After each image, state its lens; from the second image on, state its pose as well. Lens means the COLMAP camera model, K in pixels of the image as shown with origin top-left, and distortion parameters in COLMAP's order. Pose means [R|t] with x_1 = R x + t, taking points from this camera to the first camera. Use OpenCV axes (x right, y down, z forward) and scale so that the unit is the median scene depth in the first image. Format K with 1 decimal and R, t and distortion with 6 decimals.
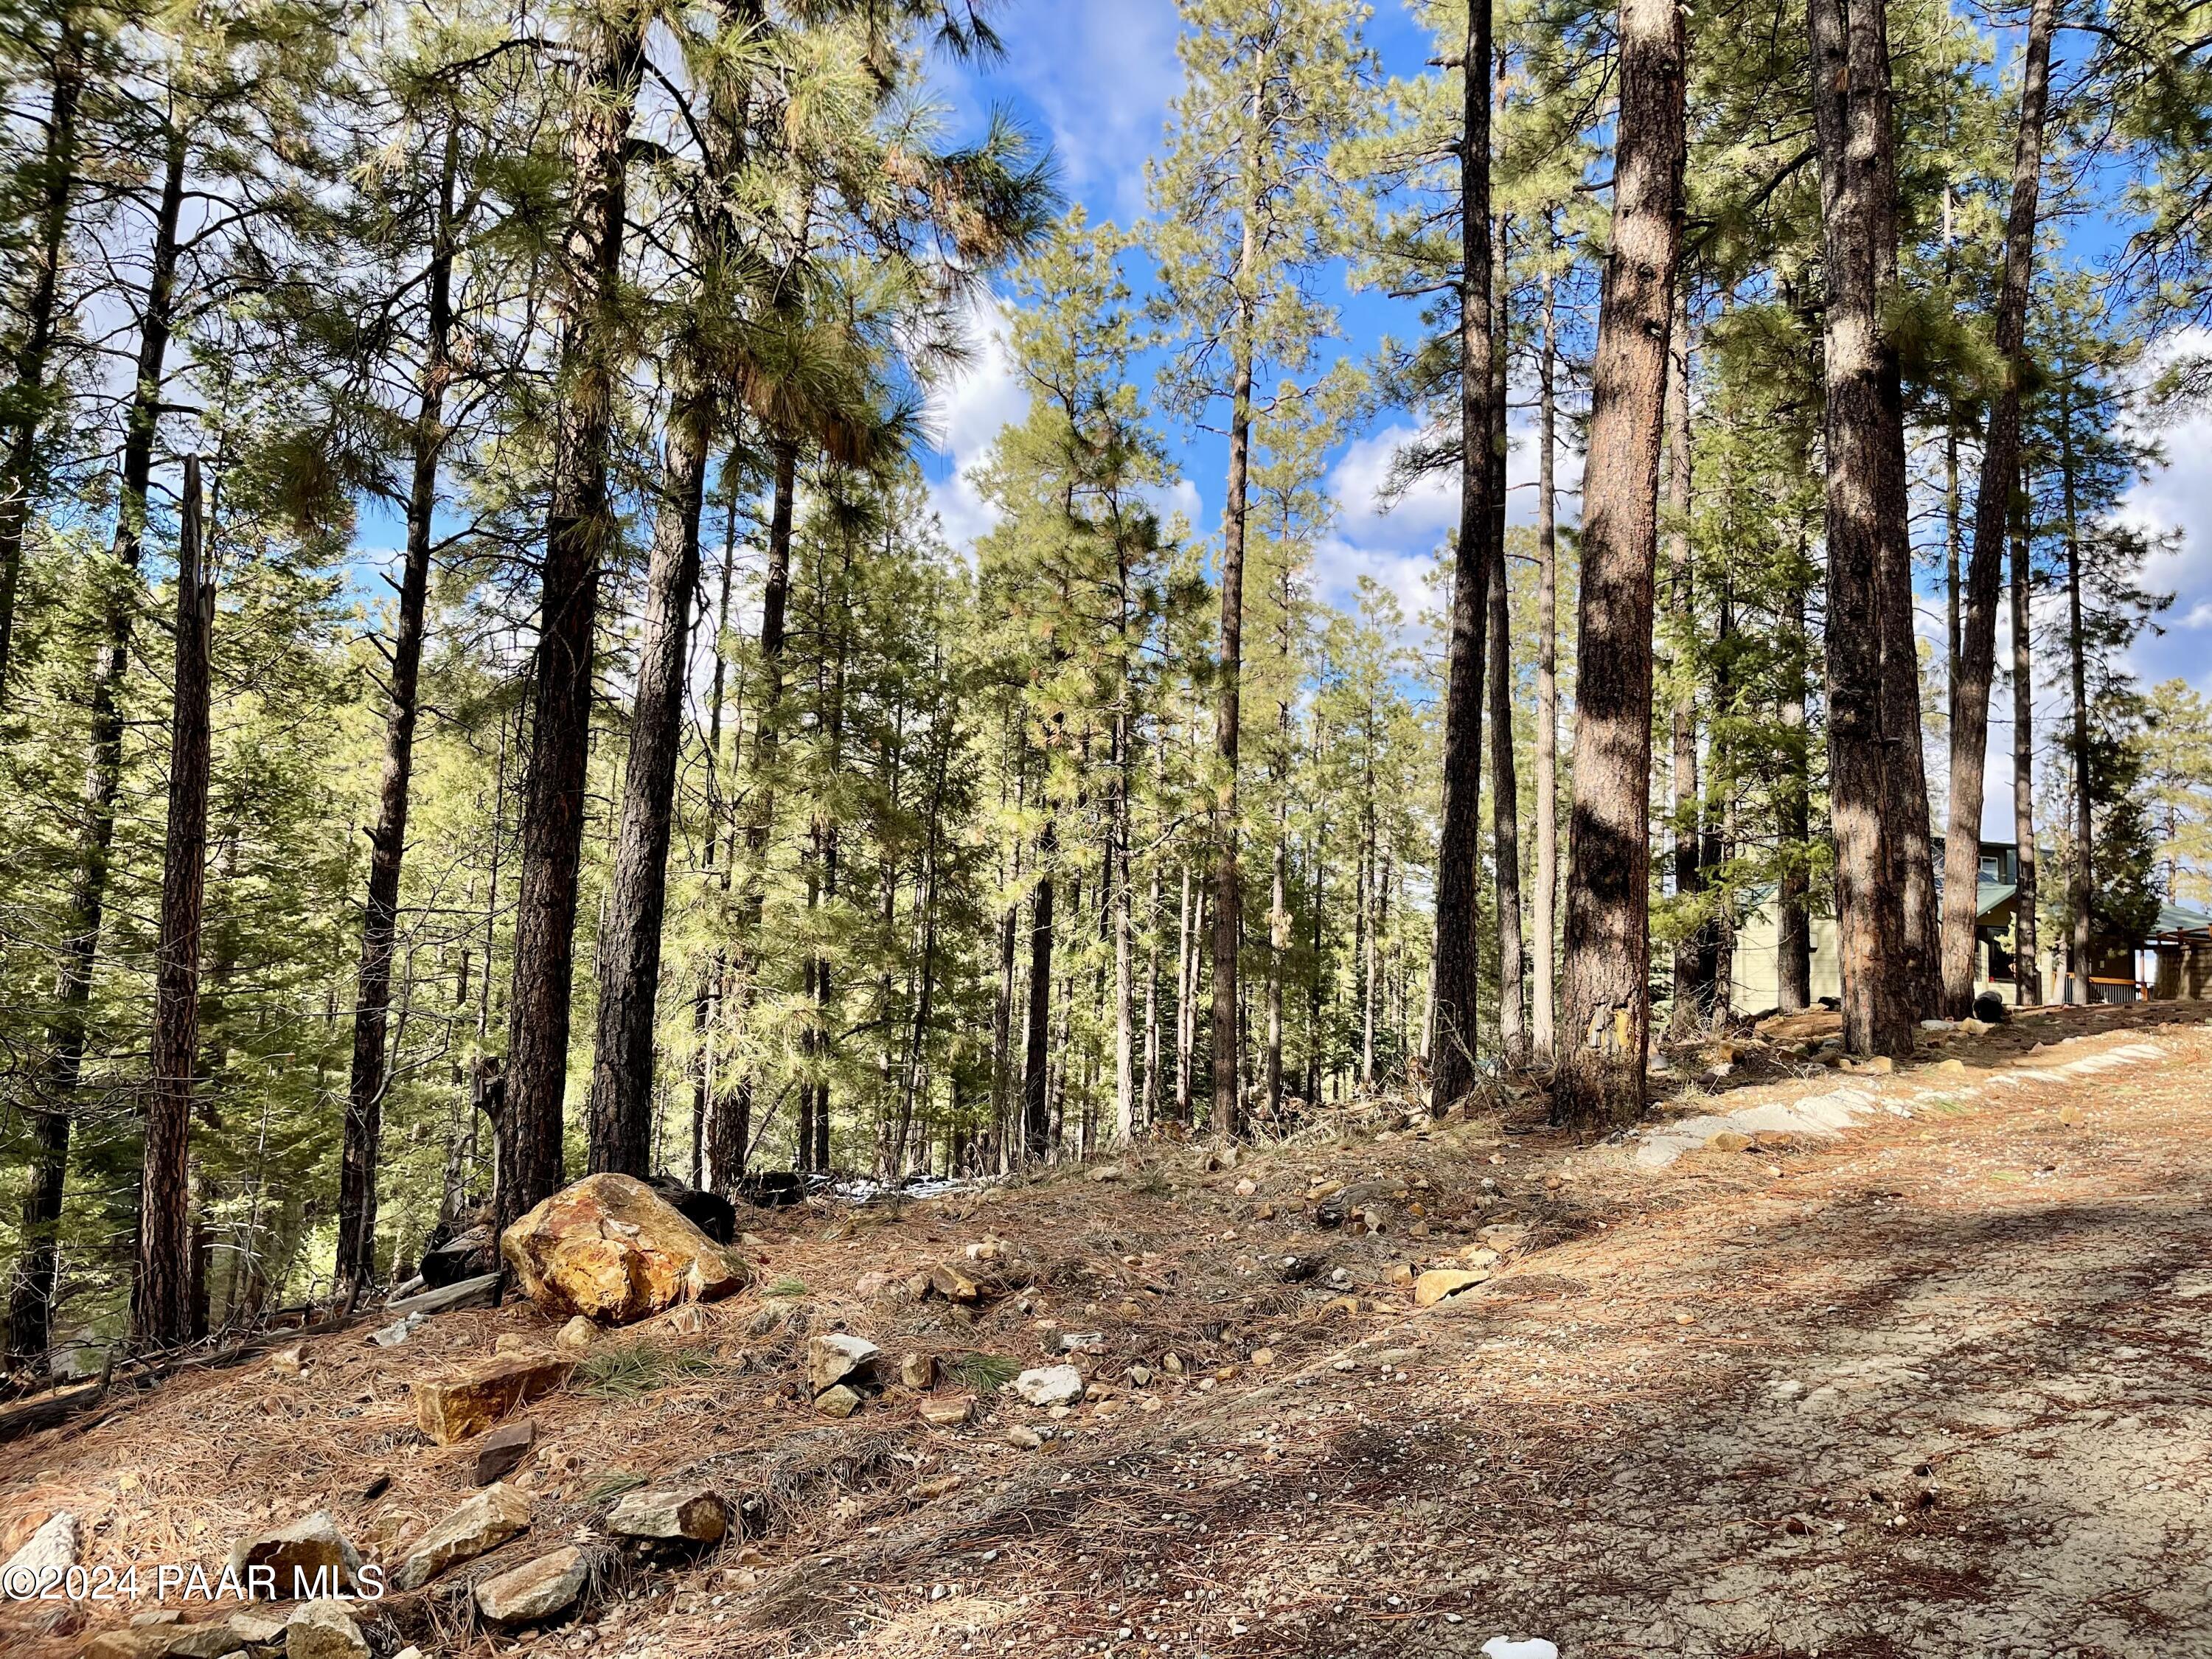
lens RADIAL K [[1624.5, 0, 1106.8], [0, 1624.5, 824.3], [0, 0, 1]] dist [0.007256, -0.004241]
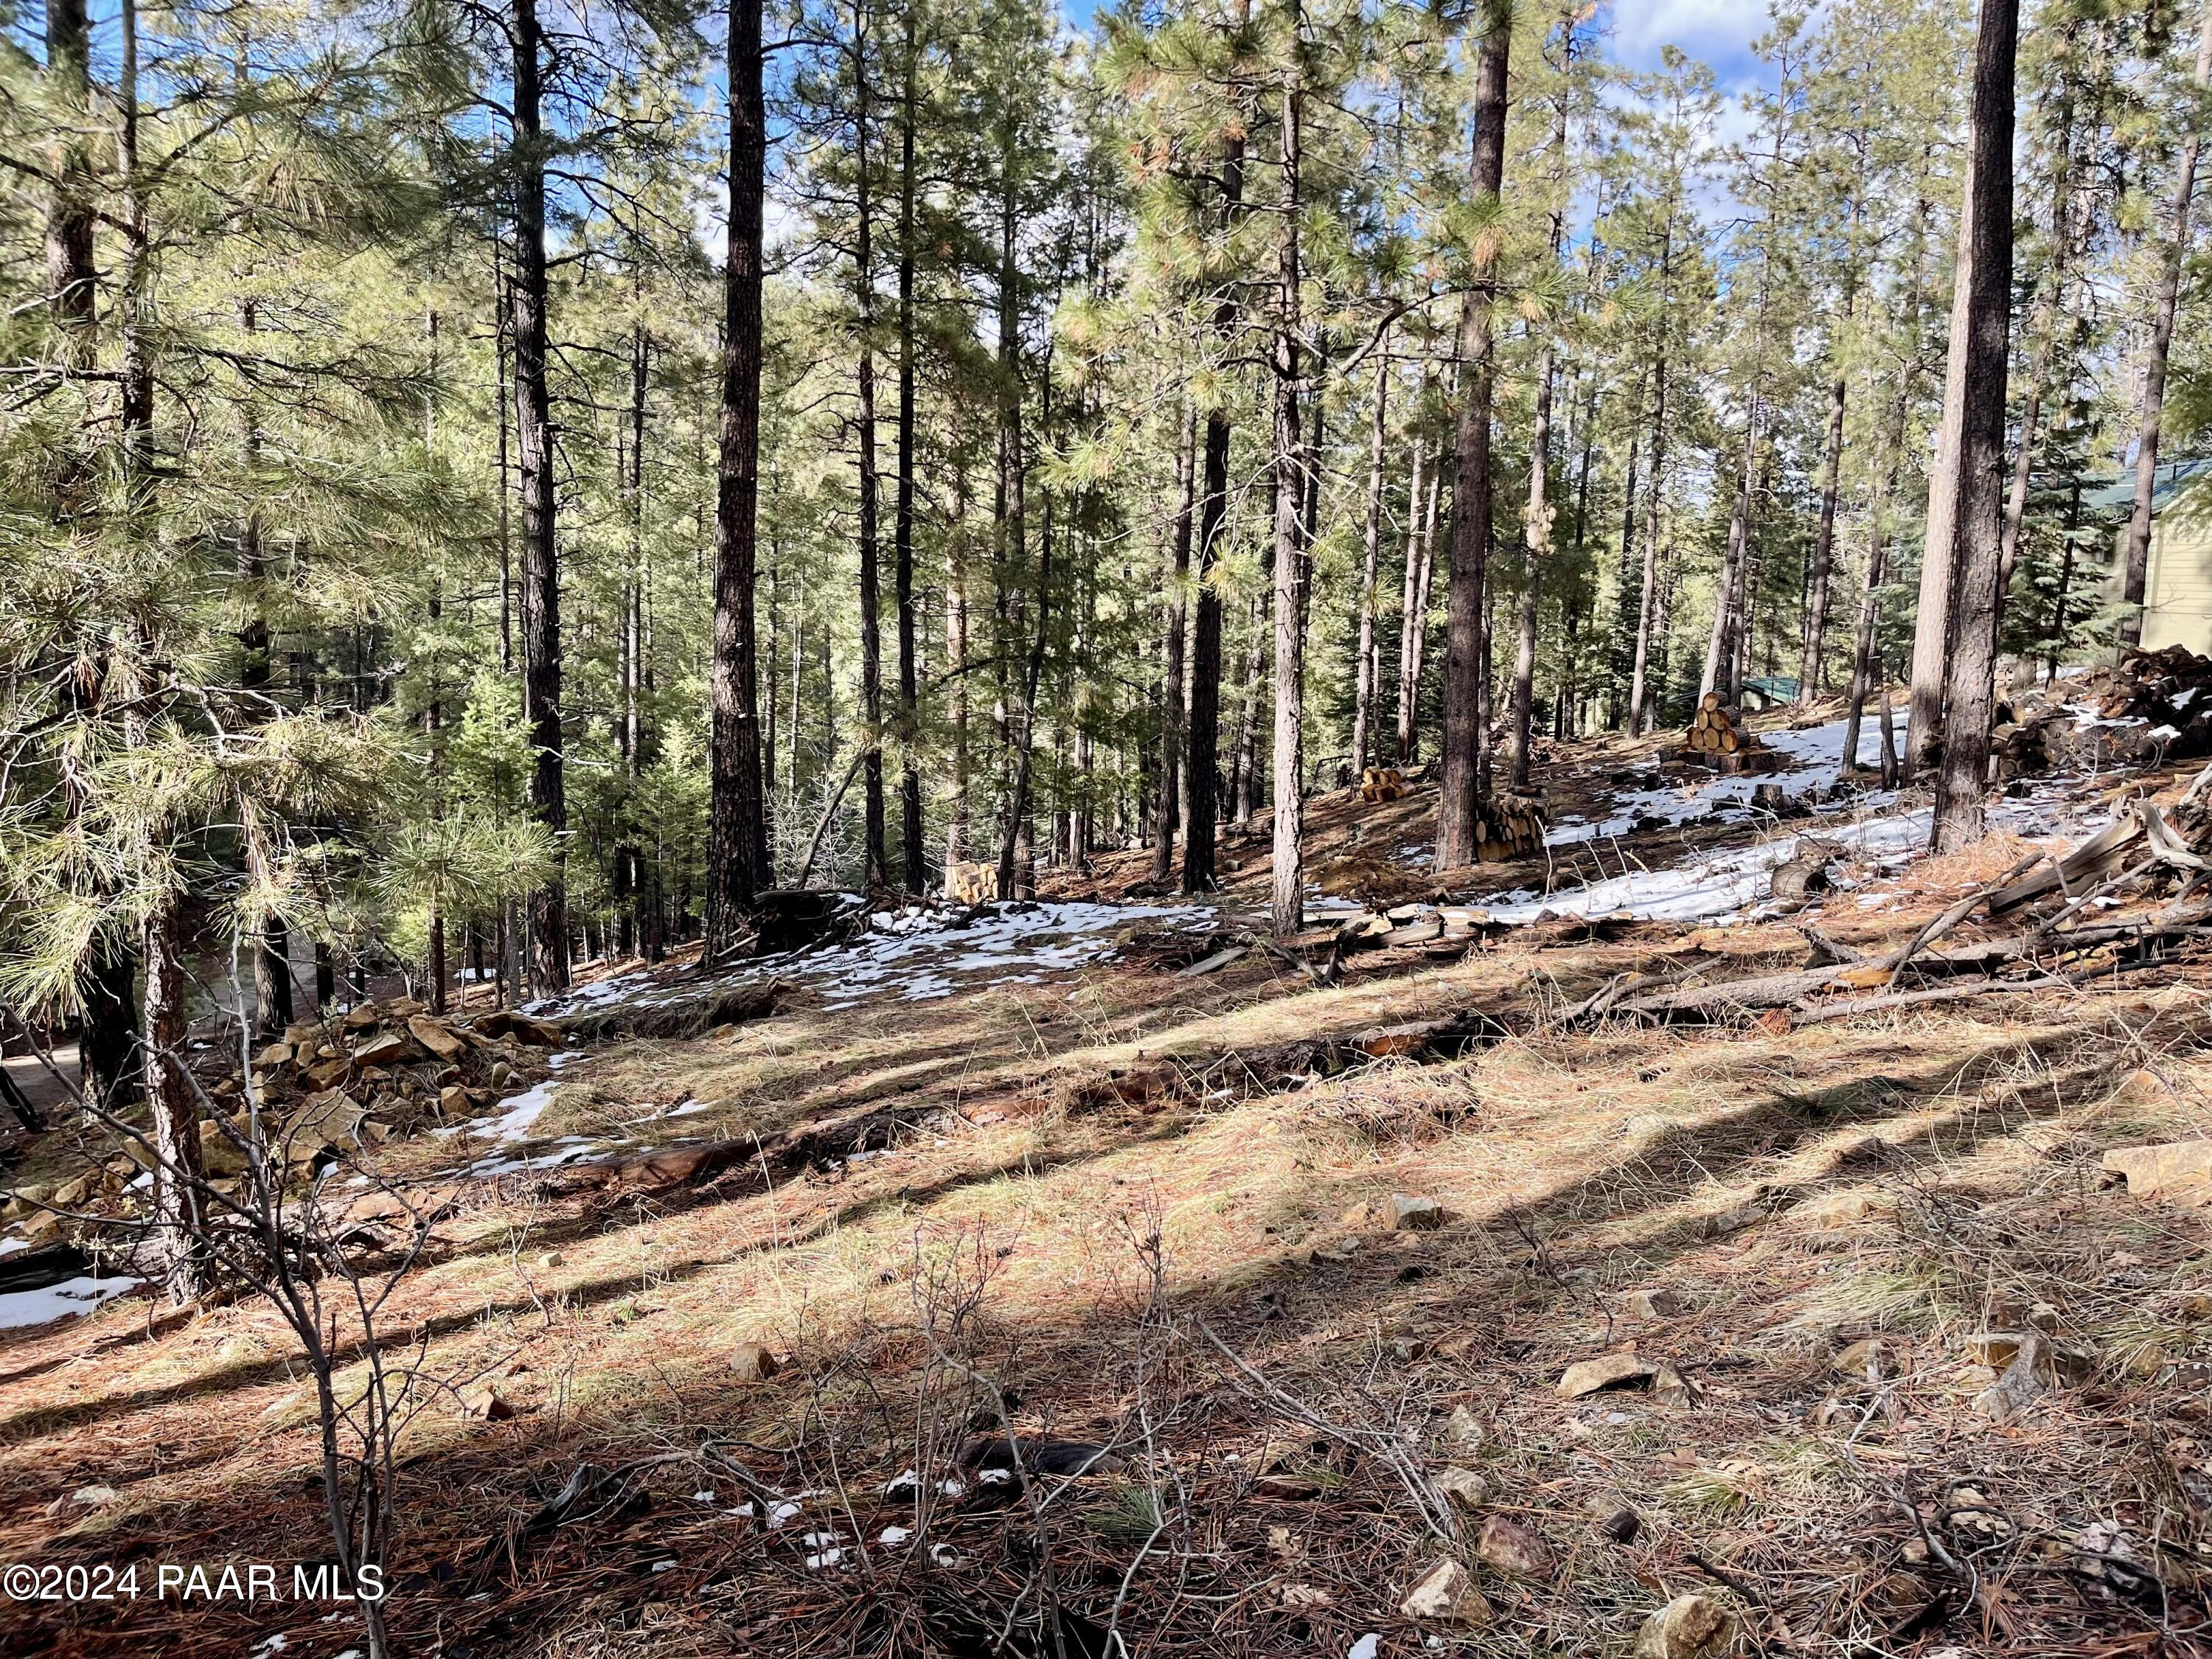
lens RADIAL K [[1624.5, 0, 1094.6], [0, 1624.5, 827.2], [0, 0, 1]] dist [0.007256, -0.004241]
pose [[0.989569, 0.014362, -0.143341, 0.008718], [0.020646, 0.970607, 0.239782, 0.010654], [0.142572, -0.240240, 0.960186, 0.157221]]
